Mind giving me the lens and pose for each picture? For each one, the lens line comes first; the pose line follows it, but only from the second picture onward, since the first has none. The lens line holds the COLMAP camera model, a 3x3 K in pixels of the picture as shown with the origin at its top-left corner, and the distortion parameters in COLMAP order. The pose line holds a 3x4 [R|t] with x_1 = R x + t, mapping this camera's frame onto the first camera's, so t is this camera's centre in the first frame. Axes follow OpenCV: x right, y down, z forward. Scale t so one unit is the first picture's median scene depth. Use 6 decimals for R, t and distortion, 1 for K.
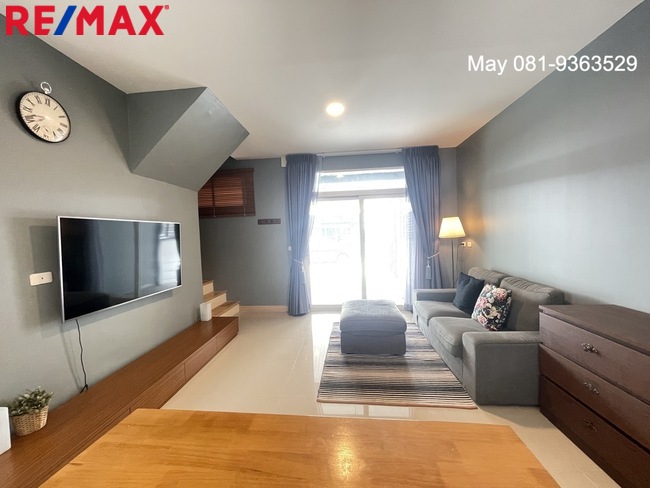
lens RADIAL K [[263.8, 0, 322.1], [0, 263.8, 244.6], [0, 0, 1]] dist [-0.003066, 0.001021]
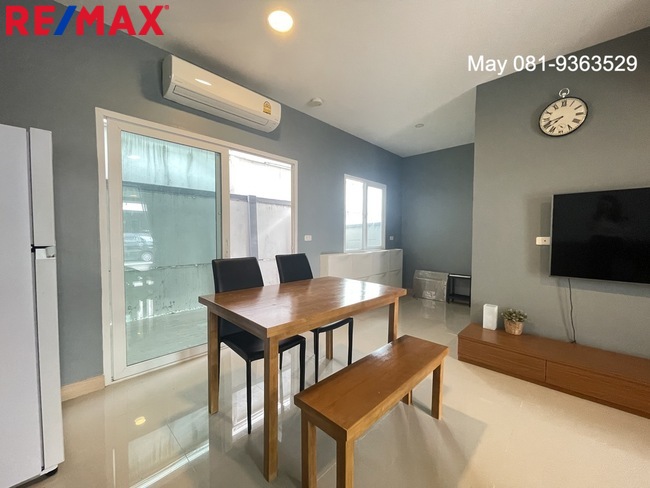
lens RADIAL K [[263.8, 0, 324.2], [0, 263.8, 243.2], [0, 0, 1]] dist [-0.003066, 0.001021]
pose [[-0.633025, 0.056025, -0.772101, 0.454414], [-0.014253, 0.996365, 0.083984, 0.025715], [0.774000, 0.064169, -0.629926, 0.604394]]
